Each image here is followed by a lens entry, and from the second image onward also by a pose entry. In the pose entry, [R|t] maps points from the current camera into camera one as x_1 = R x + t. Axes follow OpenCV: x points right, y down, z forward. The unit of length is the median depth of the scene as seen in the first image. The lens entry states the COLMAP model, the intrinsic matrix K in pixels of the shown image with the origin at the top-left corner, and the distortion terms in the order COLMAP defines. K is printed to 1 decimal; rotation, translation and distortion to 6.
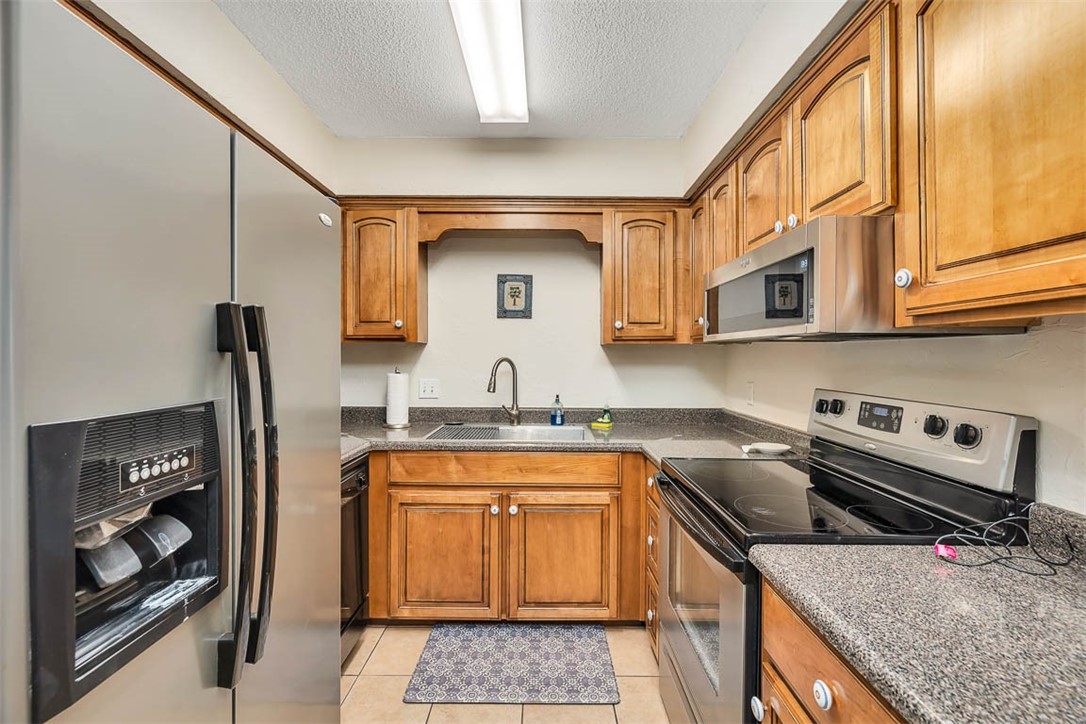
lens RADIAL K [[466.3, 0, 542.8], [0, 466.3, 372.2], [0, 0, 1]] dist [-0.002222, 0.000202]
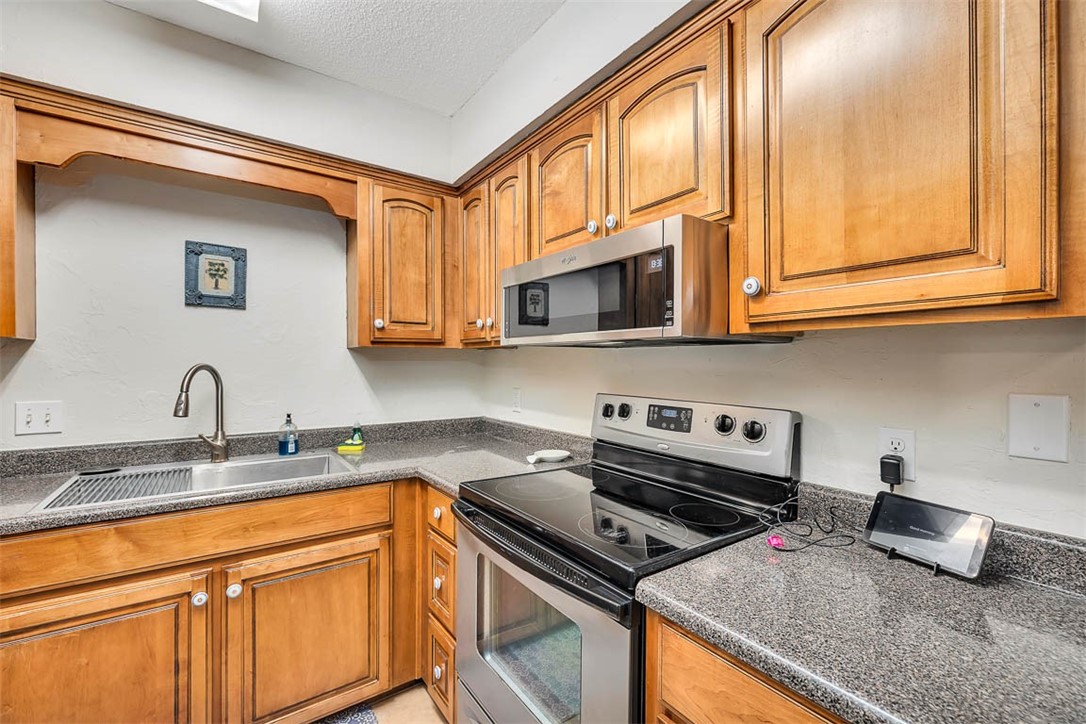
lens RADIAL K [[466.3, 0, 542.8], [0, 466.3, 372.2], [0, 0, 1]] dist [-0.002222, 0.000202]
pose [[0.810798, -0.012418, 0.585194, -0.090647], [0.020328, 0.999769, -0.006949, -0.005652], [-0.584973, 0.017530, 0.810863, 0.189674]]
